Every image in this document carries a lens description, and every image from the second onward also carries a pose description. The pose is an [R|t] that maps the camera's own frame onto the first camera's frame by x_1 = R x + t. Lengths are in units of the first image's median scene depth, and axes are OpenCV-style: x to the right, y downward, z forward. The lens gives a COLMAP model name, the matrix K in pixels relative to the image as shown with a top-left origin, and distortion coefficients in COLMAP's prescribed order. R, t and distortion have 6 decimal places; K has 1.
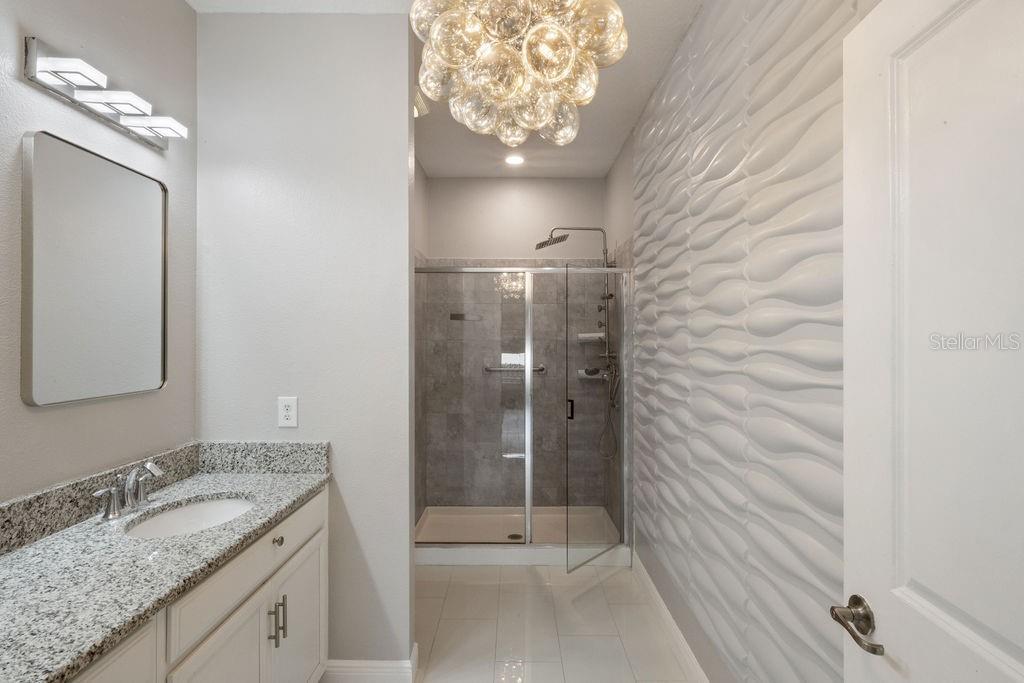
lens RADIAL K [[486.1, 0, 512.9], [0, 486.1, 342.1], [0, 0, 1]] dist [-0.000514, 0.000199]
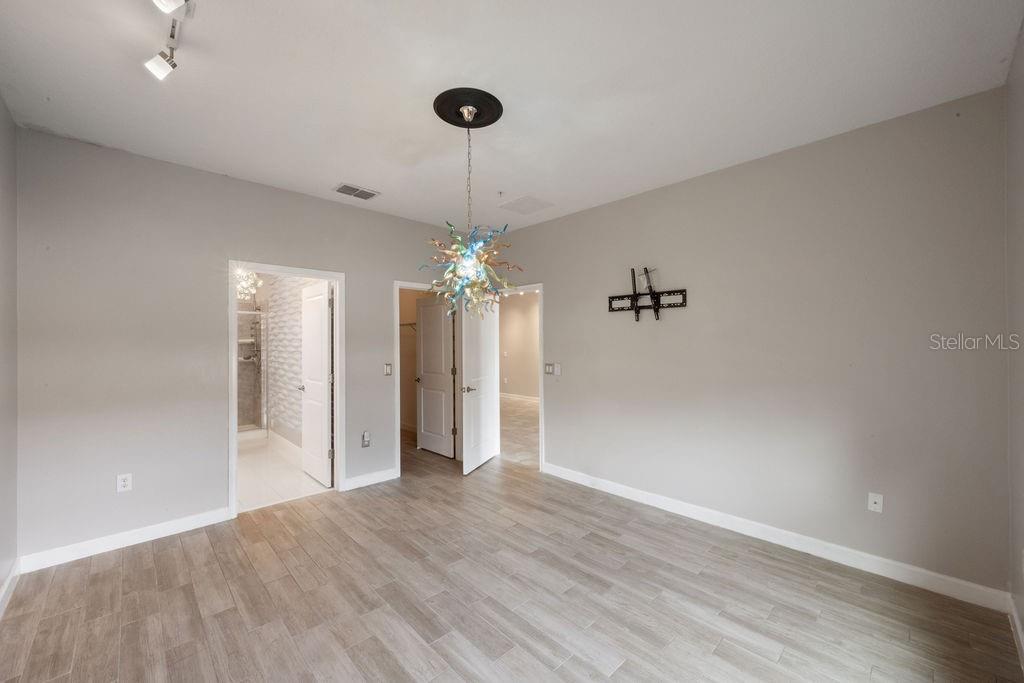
lens RADIAL K [[407.6, 0, 514.5], [0, 407.6, 346.7], [0, 0, 1]] dist [-0.004569, 0.001265]
pose [[0.719730, -0.006583, 0.694222, -0.309666], [0.005116, 0.999978, 0.004178, 0.014471], [-0.694235, 0.000545, 0.719748, -1.458366]]
